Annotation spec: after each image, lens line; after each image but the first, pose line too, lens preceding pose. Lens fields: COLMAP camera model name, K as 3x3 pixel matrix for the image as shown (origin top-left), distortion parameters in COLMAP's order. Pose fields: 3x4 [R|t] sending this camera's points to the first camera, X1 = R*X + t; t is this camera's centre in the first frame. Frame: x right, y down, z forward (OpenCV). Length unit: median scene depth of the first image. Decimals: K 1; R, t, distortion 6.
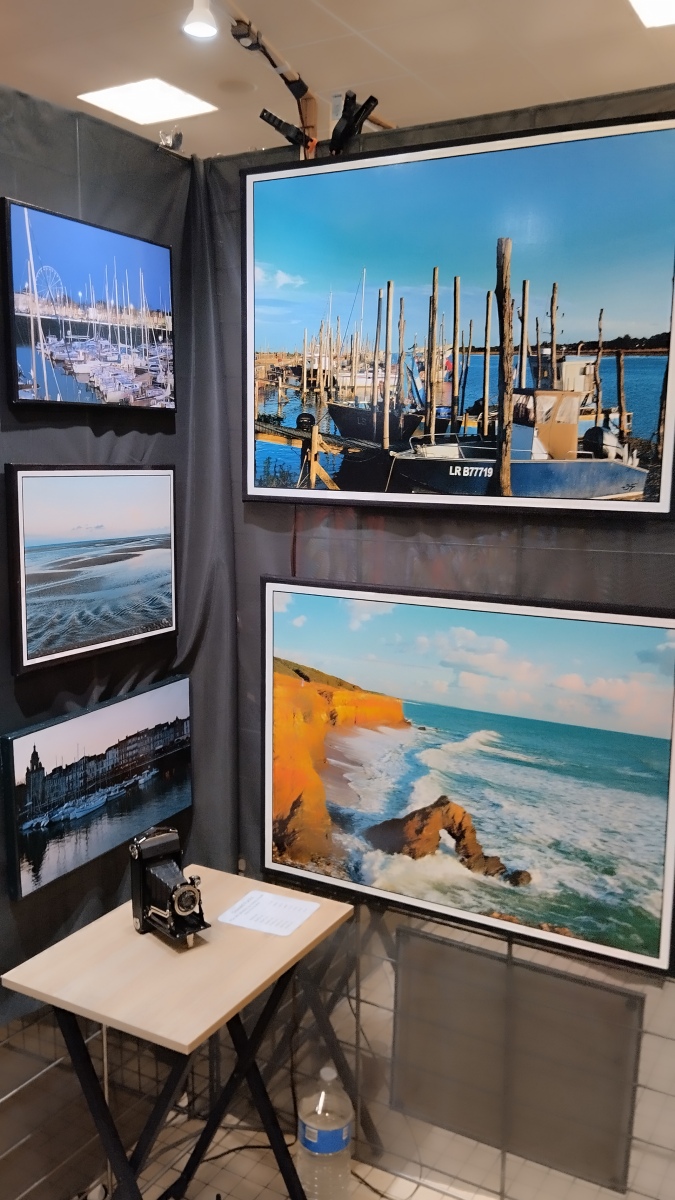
lens RADIAL K [[1005.5, 0, 339.4], [0, 1005.5, 592.5], [0, 0, 1]] dist [0.073703, -0.143915]
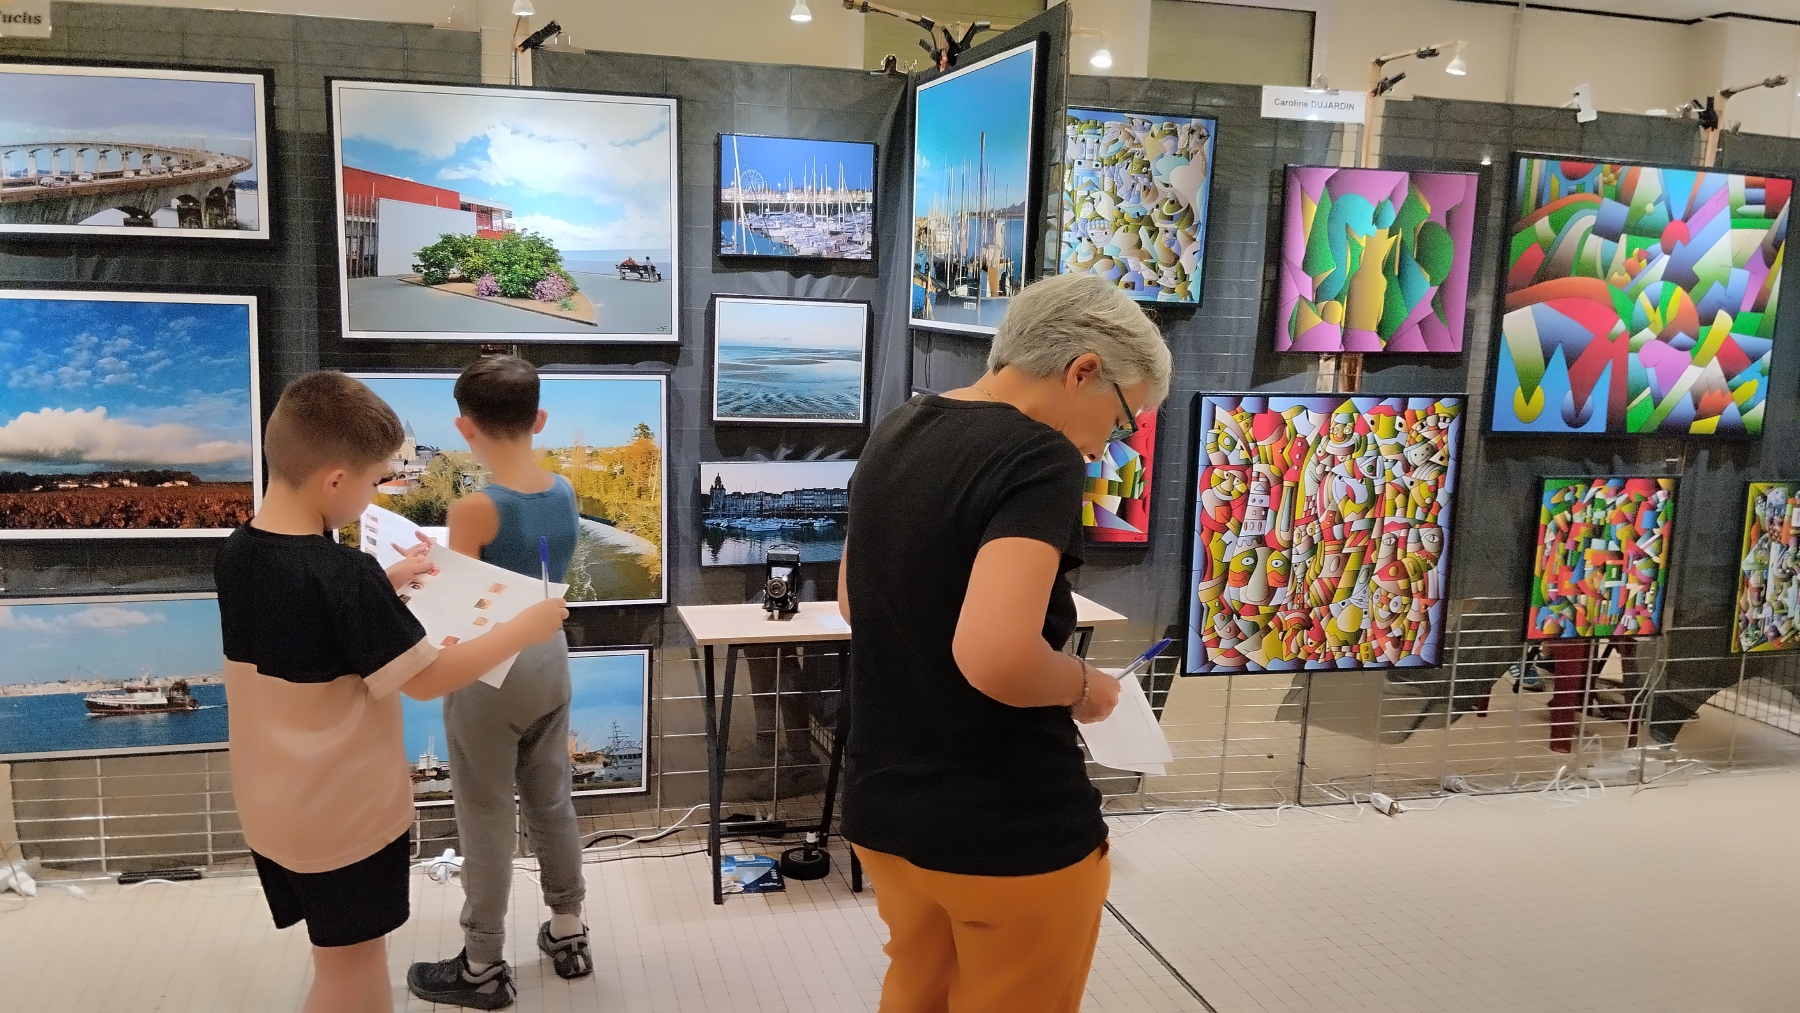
lens RADIAL K [[1508.2, 0, 897.0], [0, 1508.2, 515.2], [0, 0, 1]] dist [0.073703, -0.143915]
pose [[0.693600, 0.117819, -0.710660, 1.494667], [-0.127711, 0.991018, 0.039654, 0.083734], [0.708949, 0.063255, 0.702417, -0.431101]]
